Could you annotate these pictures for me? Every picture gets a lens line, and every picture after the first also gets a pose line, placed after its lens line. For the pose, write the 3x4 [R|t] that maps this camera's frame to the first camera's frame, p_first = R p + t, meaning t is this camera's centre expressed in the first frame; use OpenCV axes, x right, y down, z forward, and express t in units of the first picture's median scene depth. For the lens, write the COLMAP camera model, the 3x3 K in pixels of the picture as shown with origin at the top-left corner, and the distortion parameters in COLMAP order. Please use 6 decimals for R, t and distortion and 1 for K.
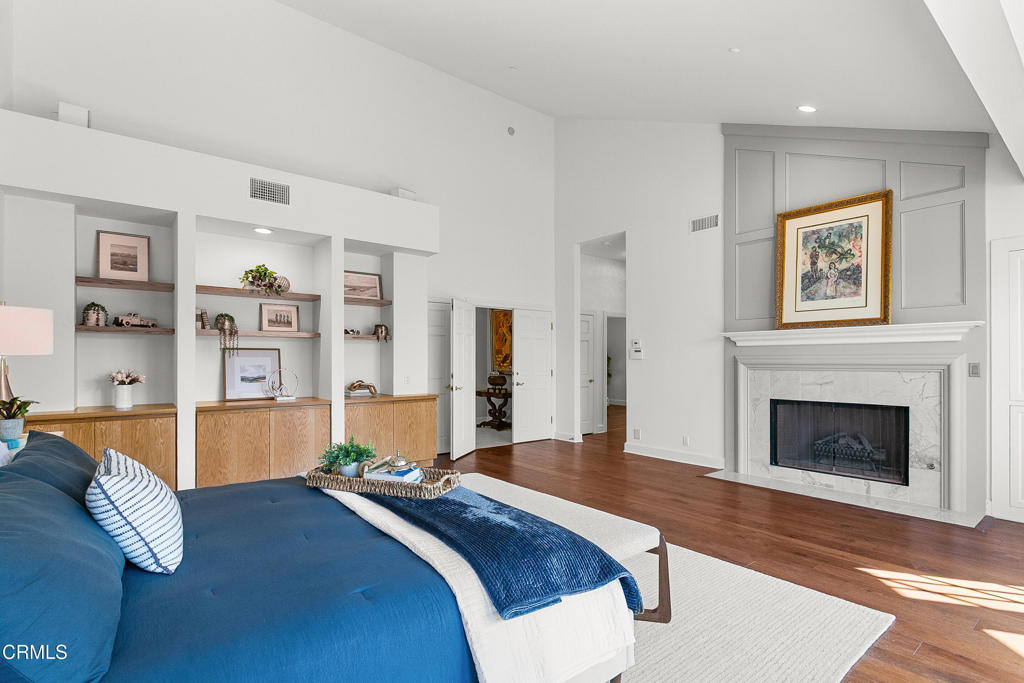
lens RADIAL K [[493.7, 0, 513.4], [0, 493.7, 360.2], [0, 0, 1]] dist [-0.001028, -0.000351]
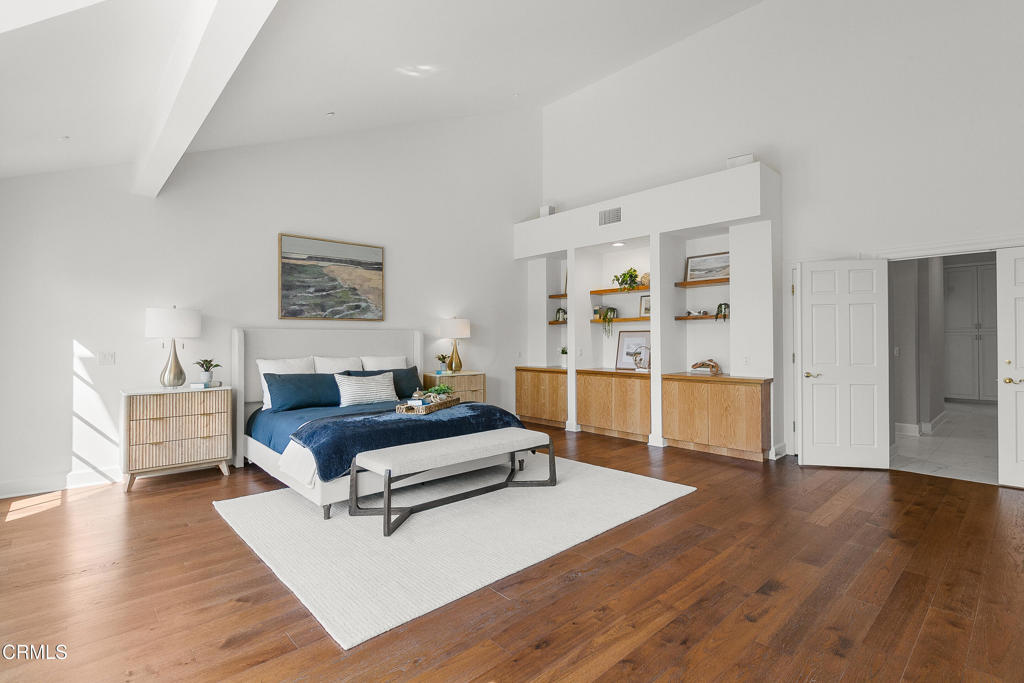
lens RADIAL K [[489.6, 0, 512.0], [0, 489.6, 341.5], [0, 0, 1]] dist [0.001349, 0.000179]
pose [[0.064609, 0.004721, -0.997899, 0.808174], [0.001789, 0.999987, 0.004847, -0.002797], [0.997909, -0.002099, 0.064600, 0.613091]]
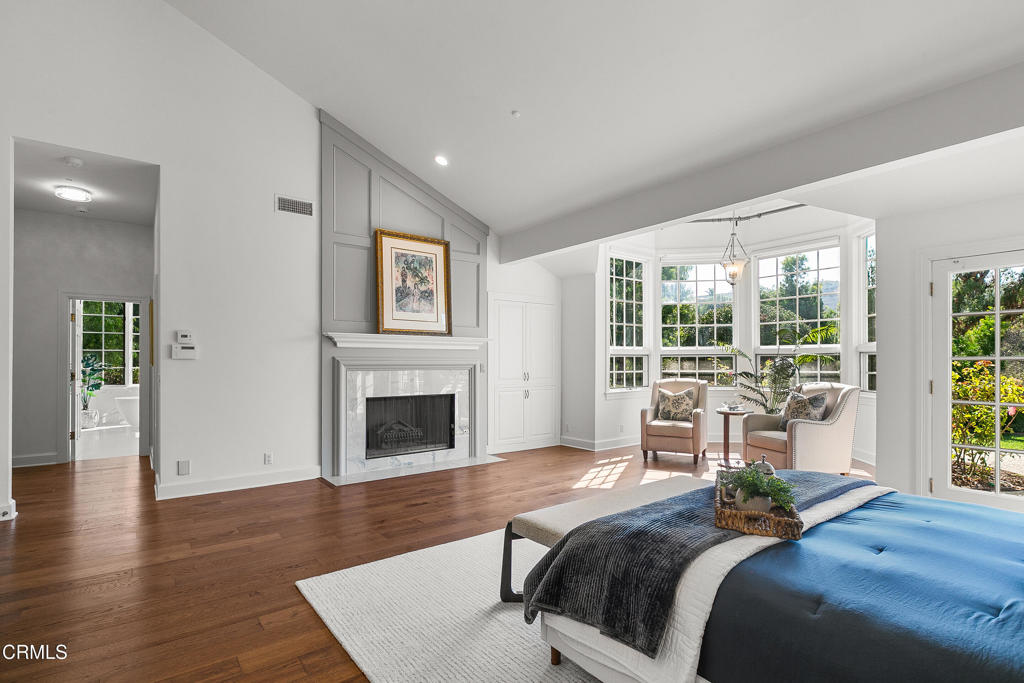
lens RADIAL K [[493.7, 0, 513.4], [0, 493.7, 360.2], [0, 0, 1]] dist [-0.001028, -0.000351]
pose [[0.021956, 0.003446, 0.999753, -0.596311], [-0.003365, 0.999989, -0.003373, -0.000416], [-0.999753, -0.003290, 0.021967, 0.723272]]
